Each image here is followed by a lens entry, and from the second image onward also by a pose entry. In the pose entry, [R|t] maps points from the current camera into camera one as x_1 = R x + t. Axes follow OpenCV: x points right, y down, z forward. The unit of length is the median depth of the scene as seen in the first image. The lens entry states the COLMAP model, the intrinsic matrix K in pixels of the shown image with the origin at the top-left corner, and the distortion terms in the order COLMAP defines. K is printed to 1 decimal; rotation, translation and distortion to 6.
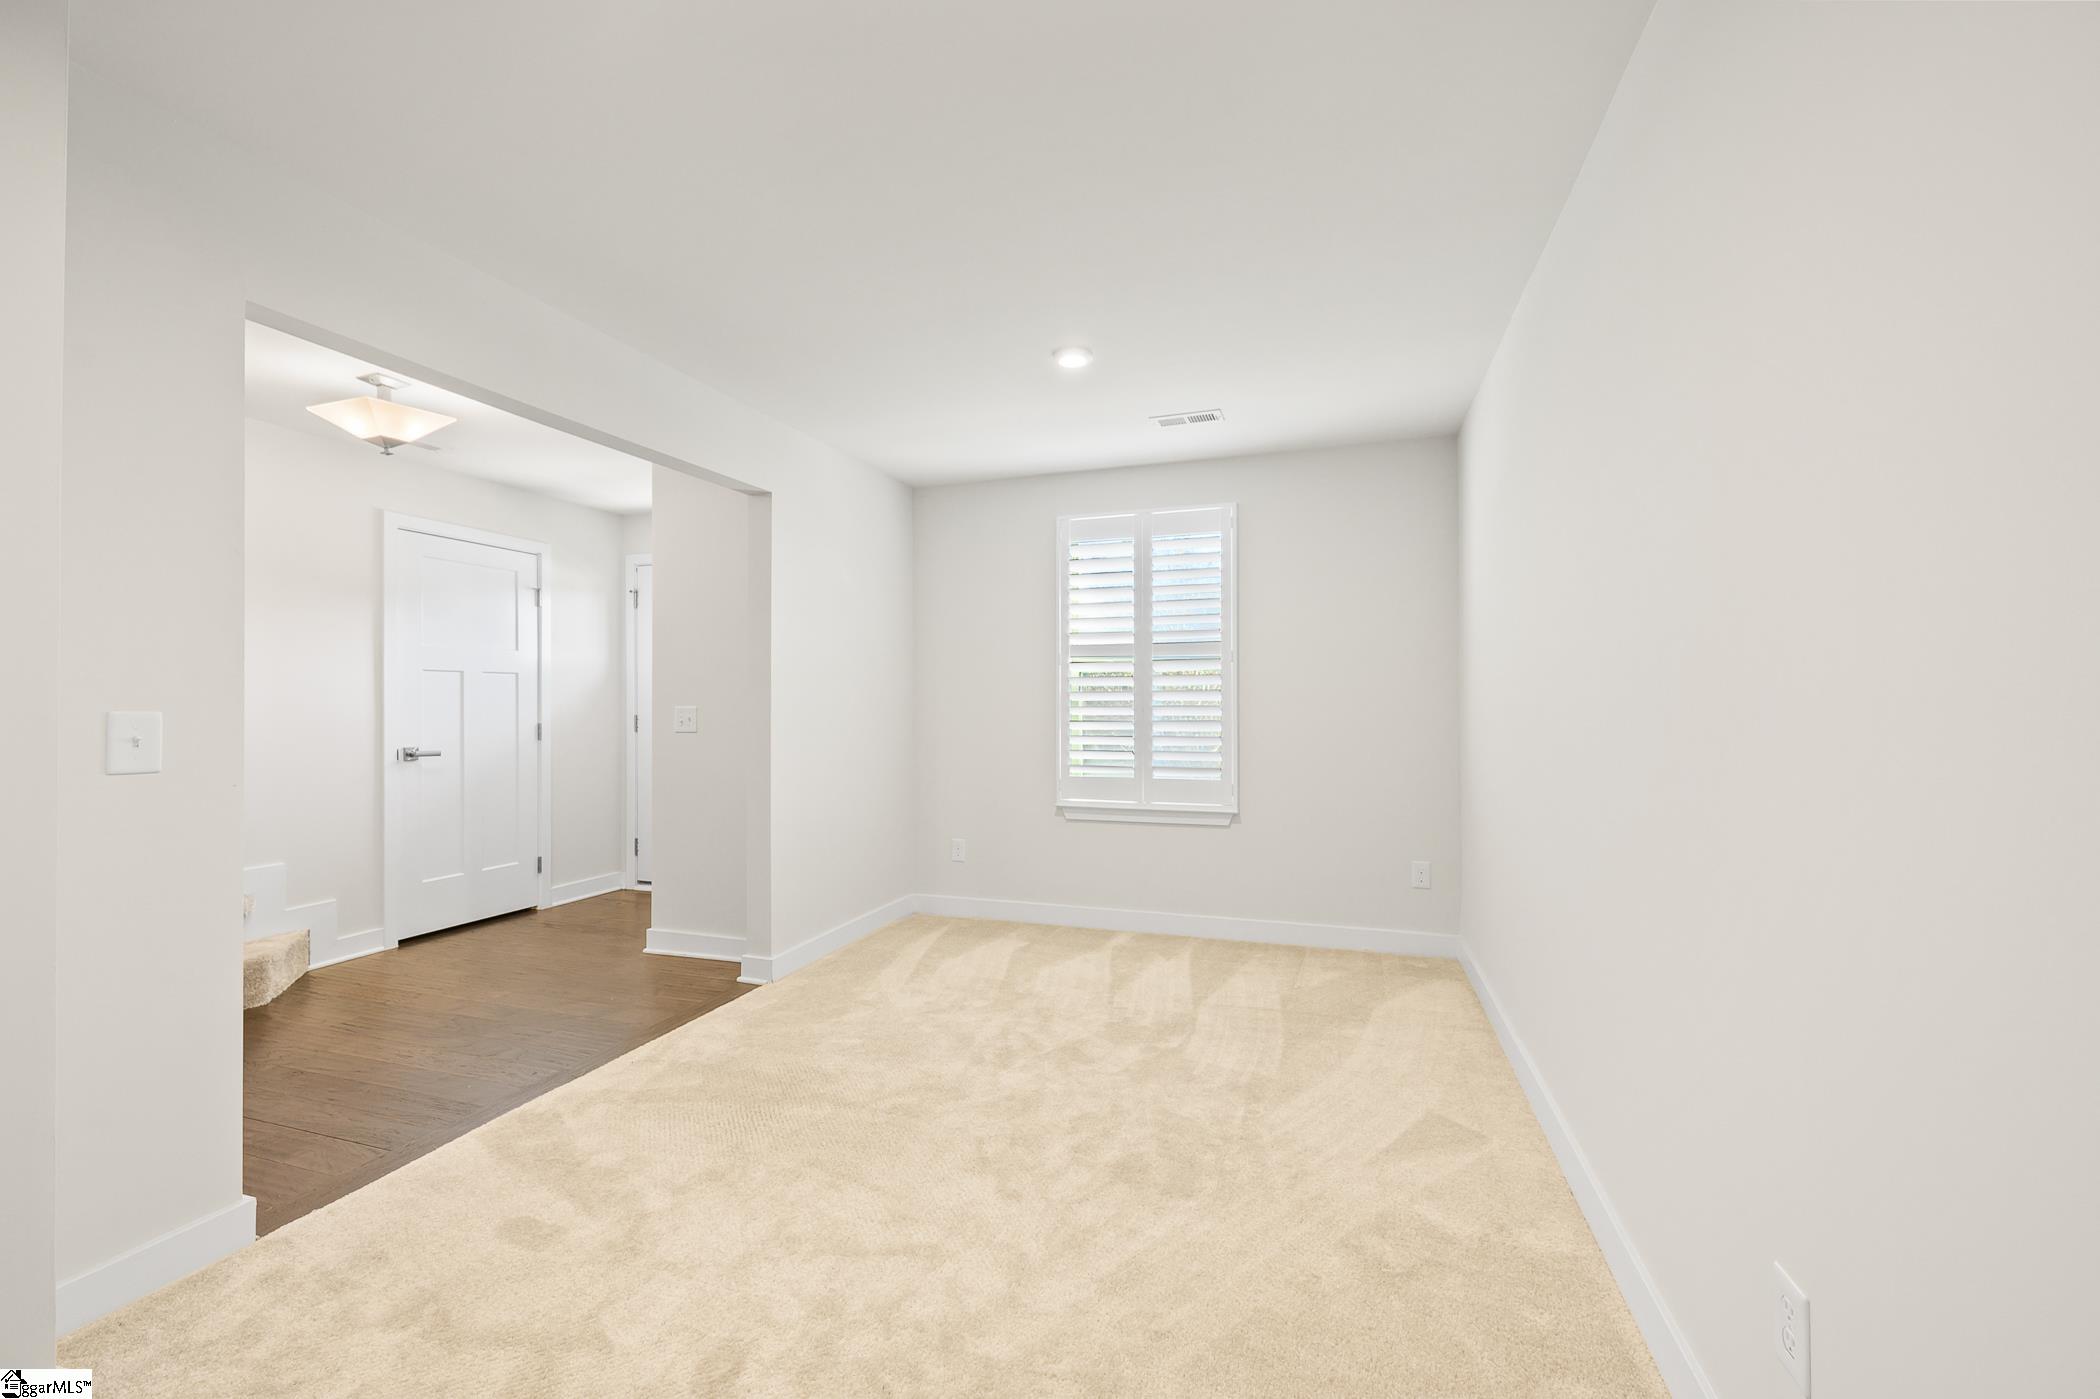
lens RADIAL K [[831.1, 0, 1050.0], [0, 831.1, 699.5], [0, 0, 1]] dist [-0.001098, -0.000104]
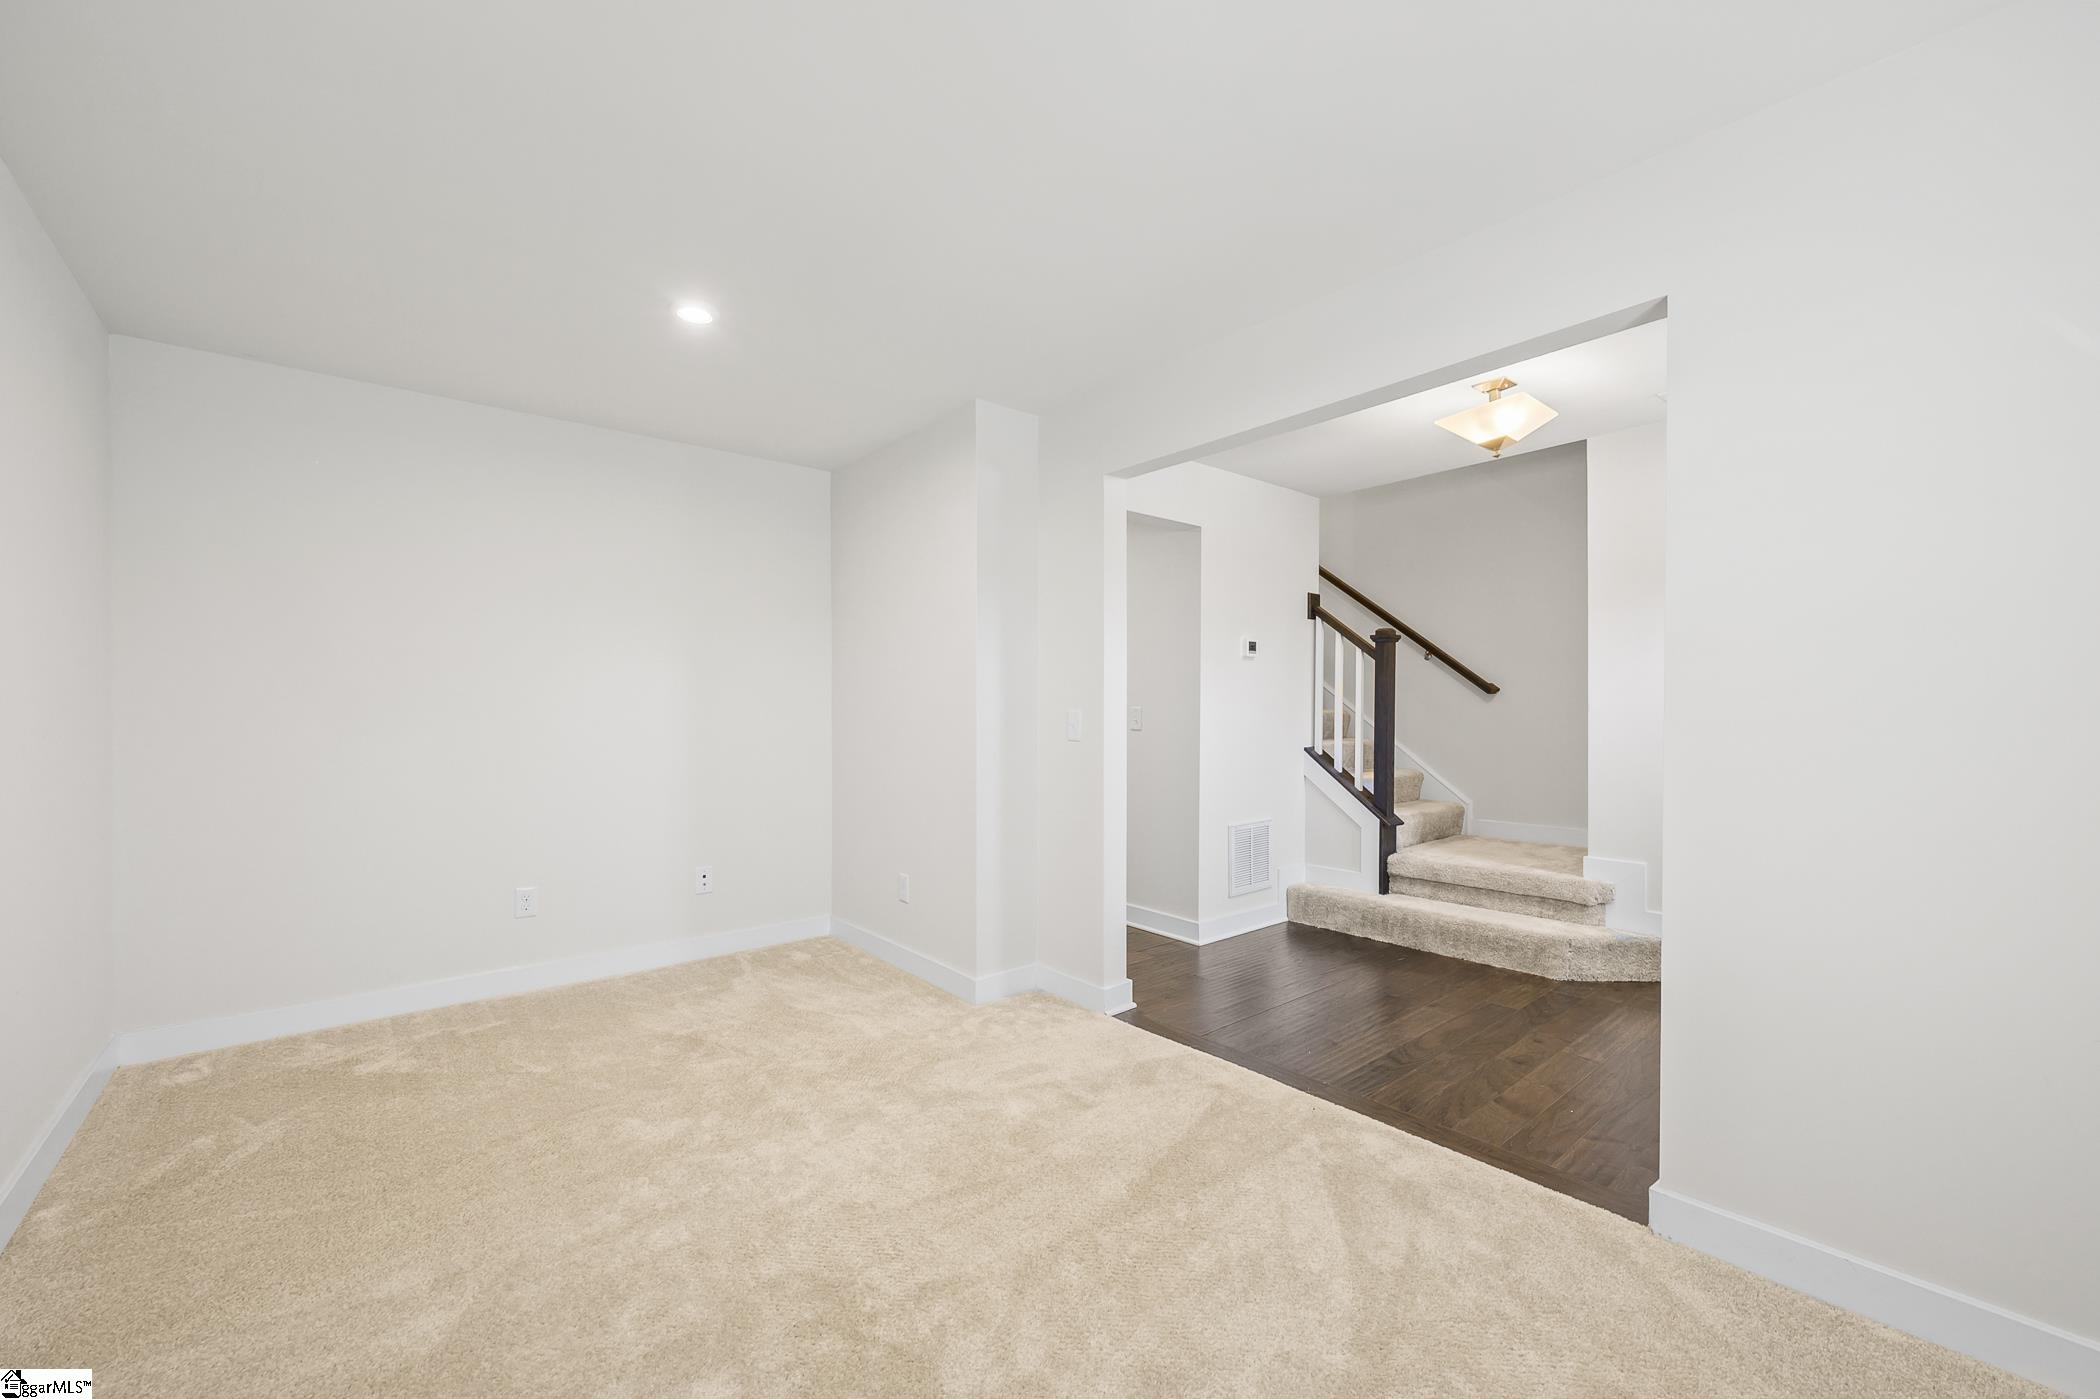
lens RADIAL K [[845.1, 0, 1056.1], [0, 845.1, 713.9], [0, 0, 1]] dist [-0.000497, -0.000091]
pose [[-0.513415, 0.005199, -0.858125, 0.257293], [0.003943, 0.999985, 0.003700, 0.010113], [0.858131, -0.001484, -0.513428, 0.785363]]
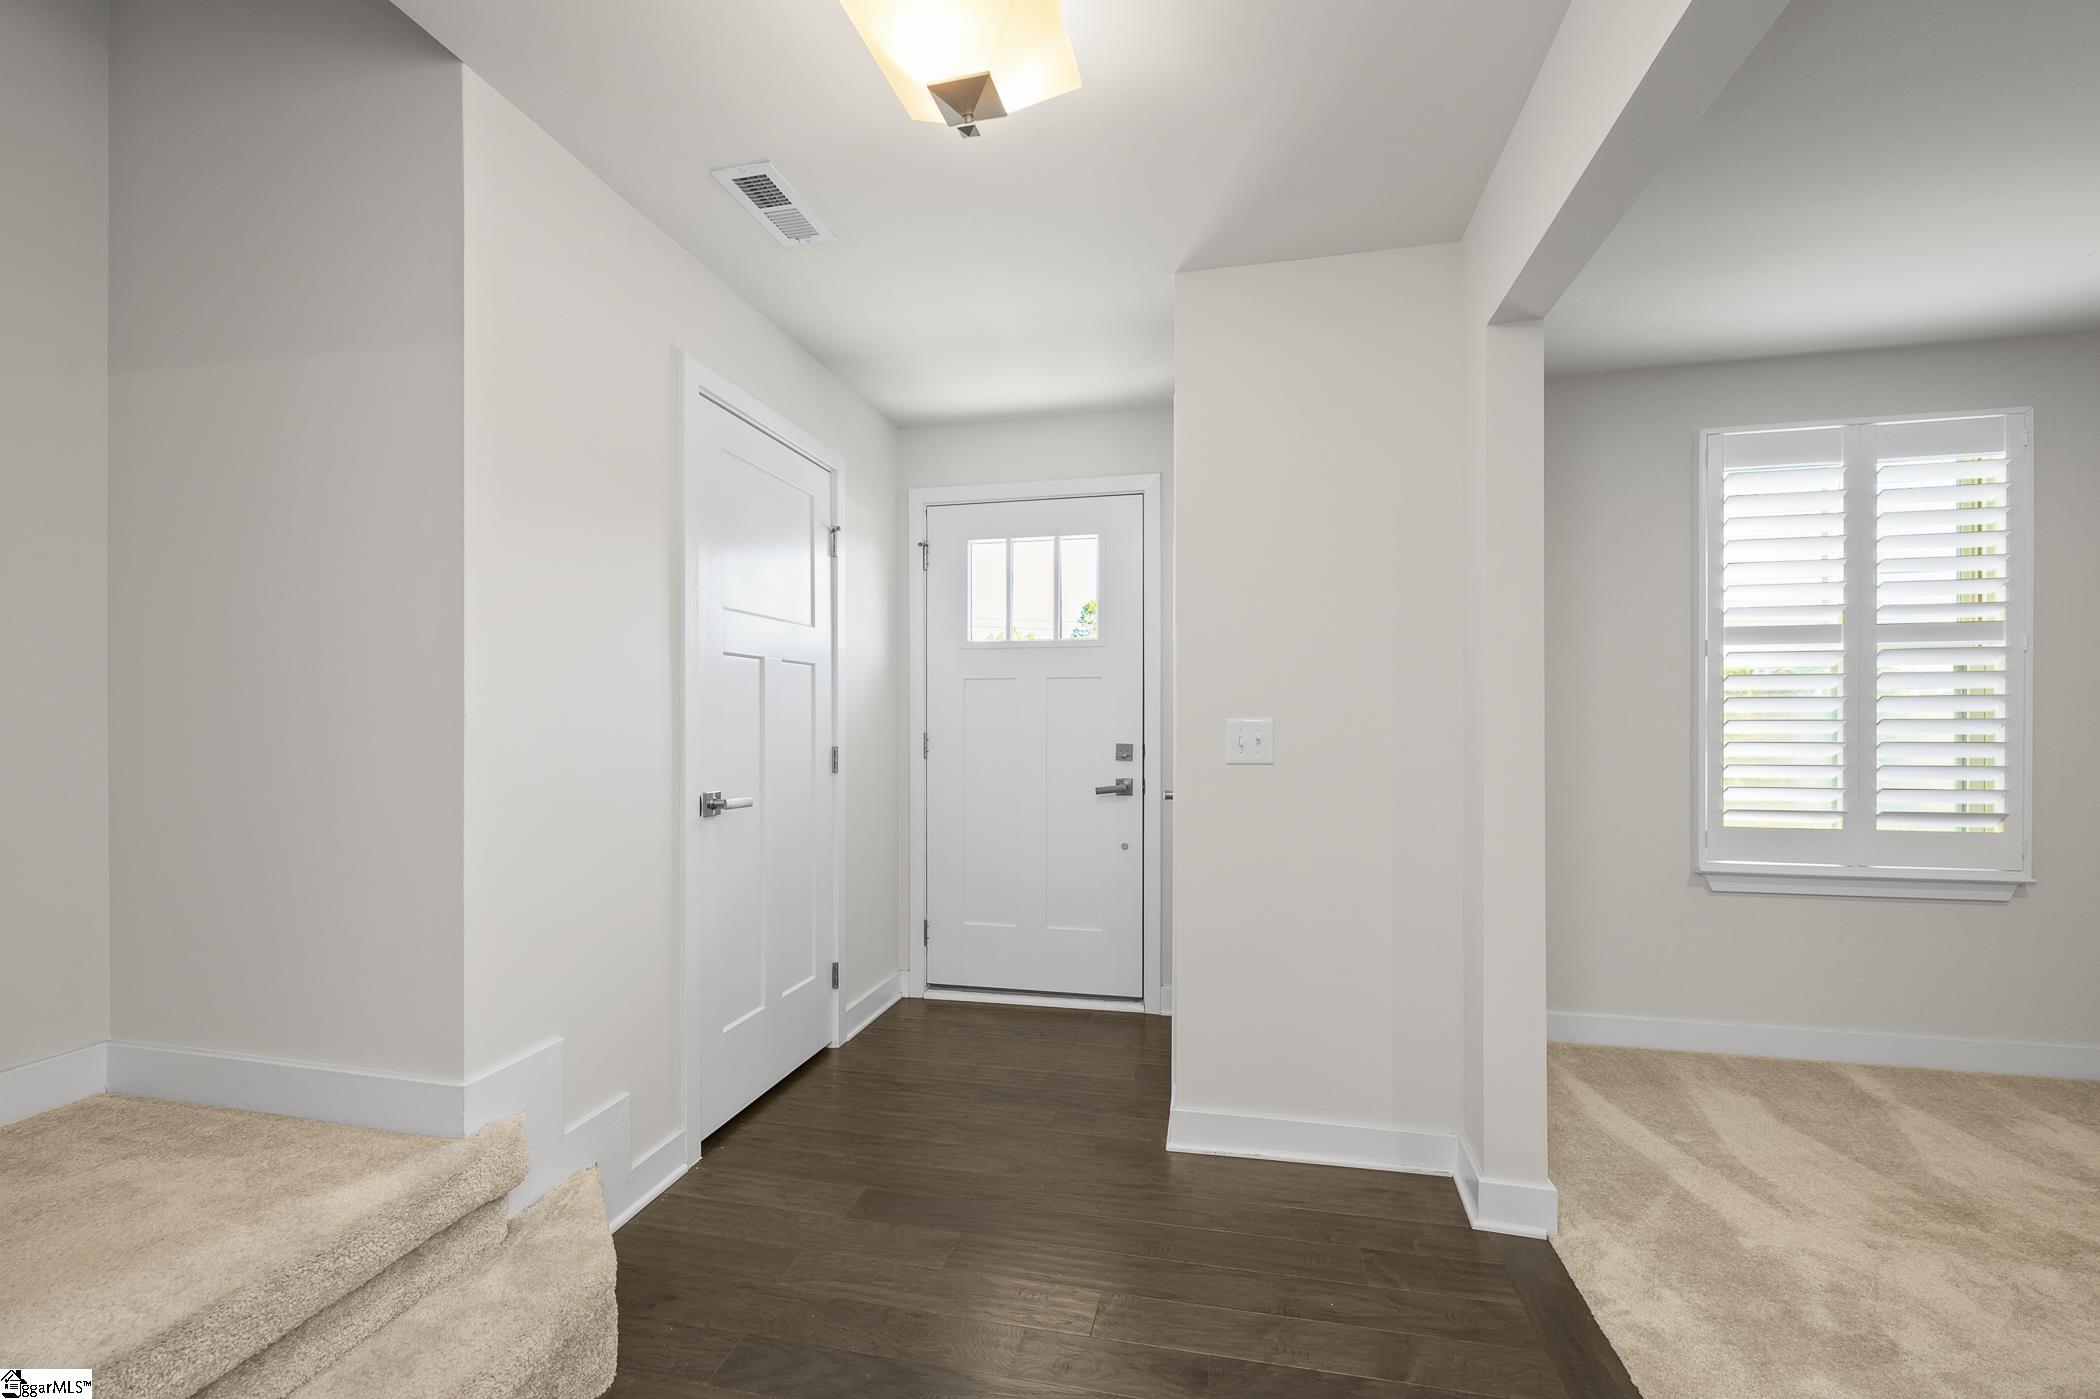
lens RADIAL K [[845.1, 0, 1056.1], [0, 845.1, 713.9], [0, 0, 1]] dist [-0.000497, -0.000091]
pose [[0.993893, 0.002016, 0.110329, -0.591845], [-0.002044, 0.999998, 0.000139, 0.005042], [-0.110328, -0.000364, 0.993895, 0.408646]]
